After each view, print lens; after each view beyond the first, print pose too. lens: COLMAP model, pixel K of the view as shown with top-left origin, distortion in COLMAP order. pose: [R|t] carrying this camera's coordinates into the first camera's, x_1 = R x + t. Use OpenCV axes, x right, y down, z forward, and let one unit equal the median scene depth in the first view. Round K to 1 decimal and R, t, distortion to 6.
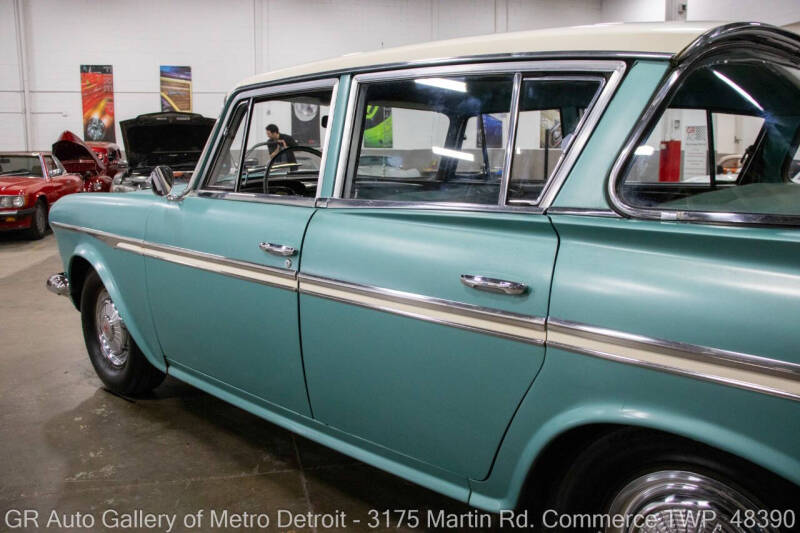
lens RADIAL K [[658.5, 0, 400.0], [0, 658.5, 266.5], [0, 0, 1]] dist [-0.169359, 0.162326]
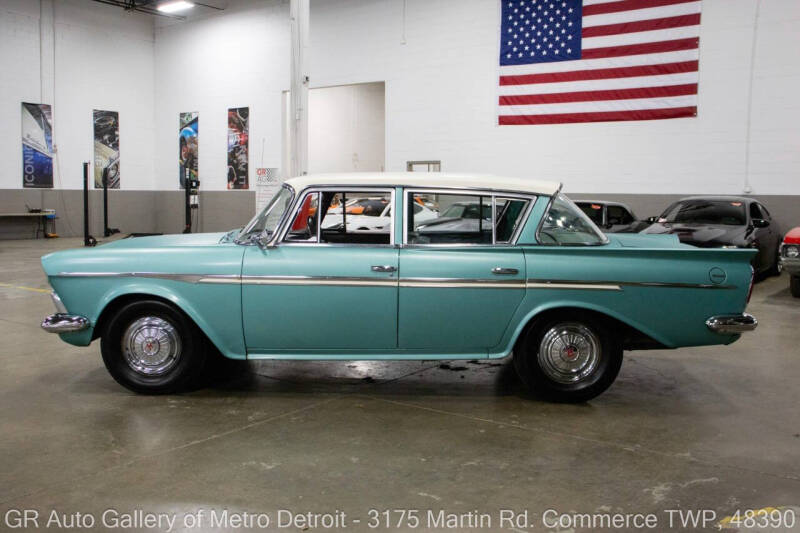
lens RADIAL K [[791.6, 0, 400.0], [0, 791.6, 266.5], [0, 0, 1]] dist [-0.102394, 0.157824]
pose [[0.762691, -0.052029, 0.644667, -1.822475], [0.097159, 0.994665, -0.034670, 0.061707], [-0.639424, 0.089077, 0.763677, -1.016869]]
